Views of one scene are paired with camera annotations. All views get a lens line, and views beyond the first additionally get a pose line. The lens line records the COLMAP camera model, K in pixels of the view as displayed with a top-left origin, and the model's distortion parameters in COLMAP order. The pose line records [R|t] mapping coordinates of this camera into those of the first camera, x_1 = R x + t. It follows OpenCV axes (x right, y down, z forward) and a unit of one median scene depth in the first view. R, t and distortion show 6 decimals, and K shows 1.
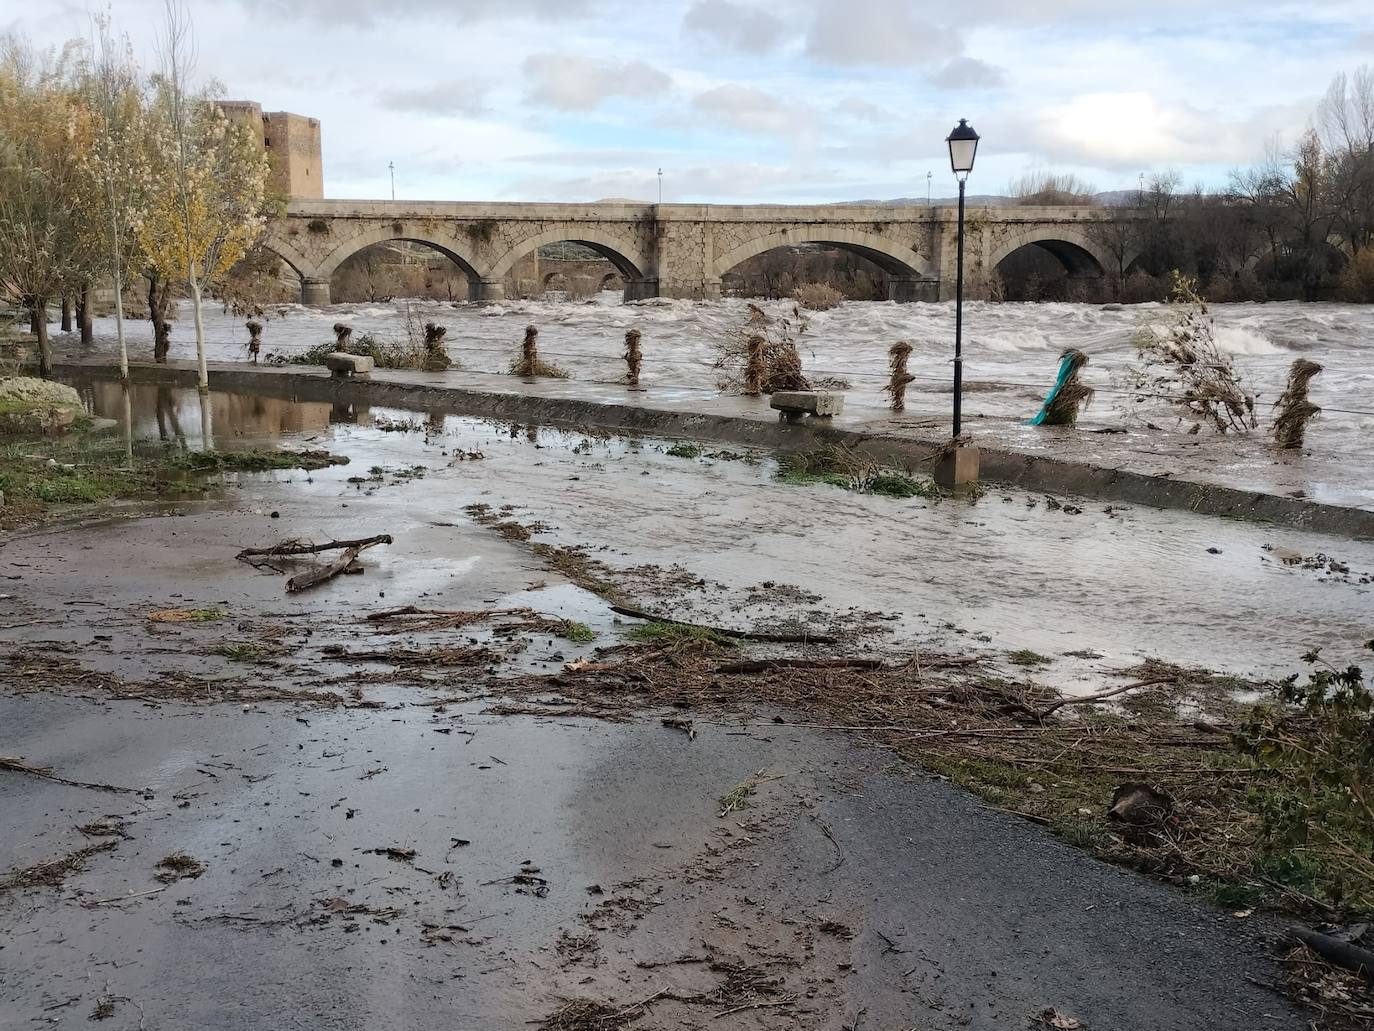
lens RADIAL K [[1421.5, 0, 687.0], [0, 1421.5, 515.5], [0, 0, 1]] dist [-0.048674, 0.014036]
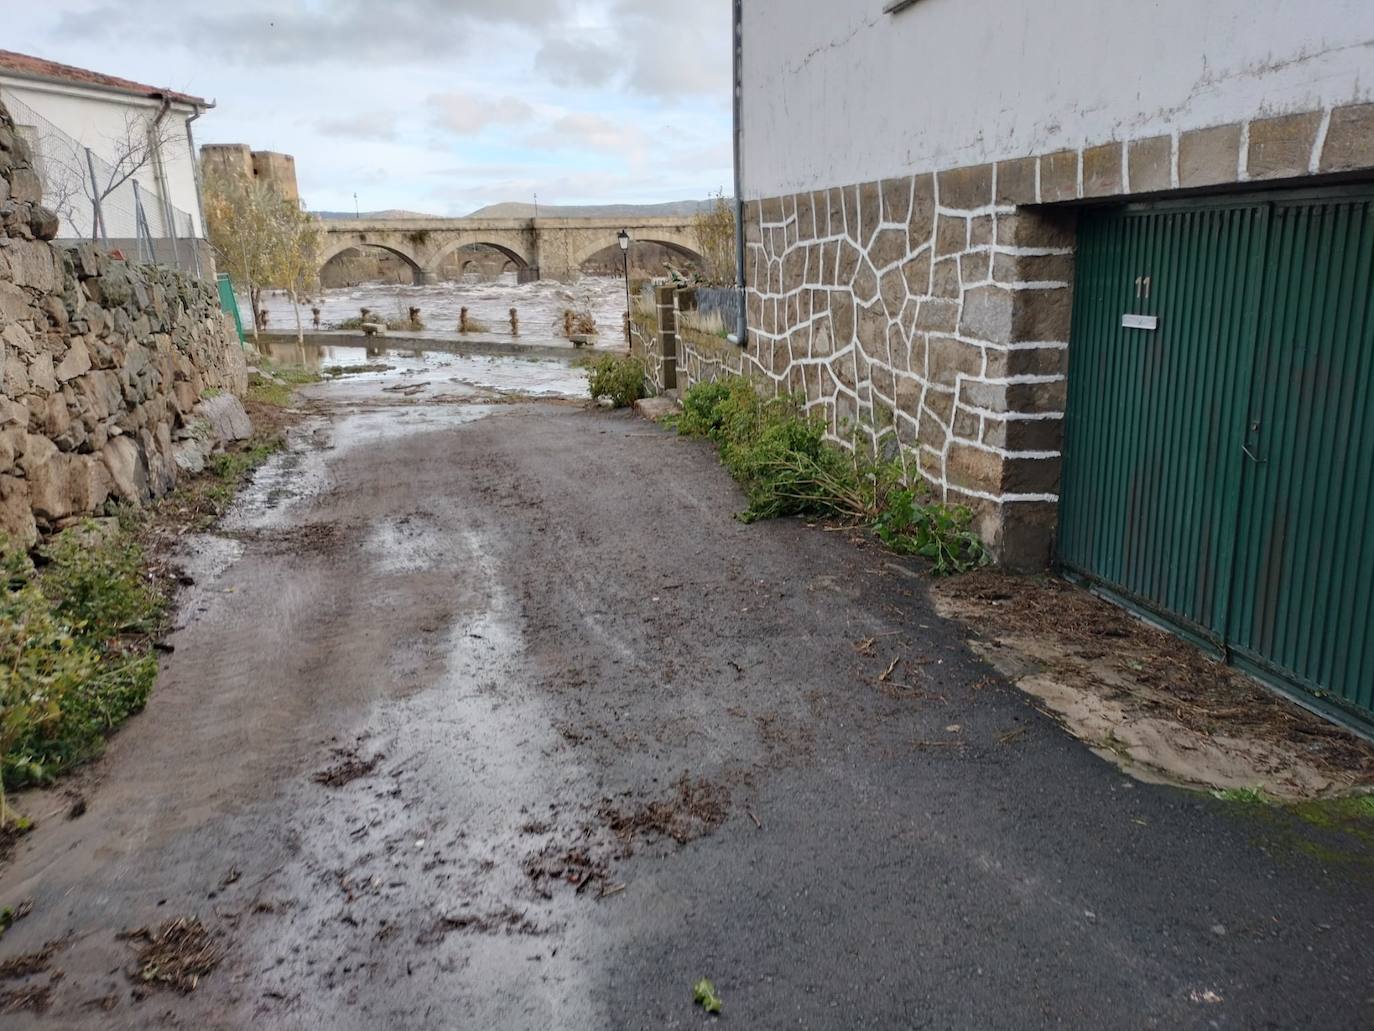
lens RADIAL K [[984.6, 0, 714.1], [0, 984.6, 518.2], [0, 0, 1]] dist [0.005353, 0.000033]
pose [[0.989292, -0.057989, 0.133935, 0.010692], [0.045270, 0.994339, 0.096131, 0.013075], [-0.138751, -0.089038, 0.986317, -0.127273]]
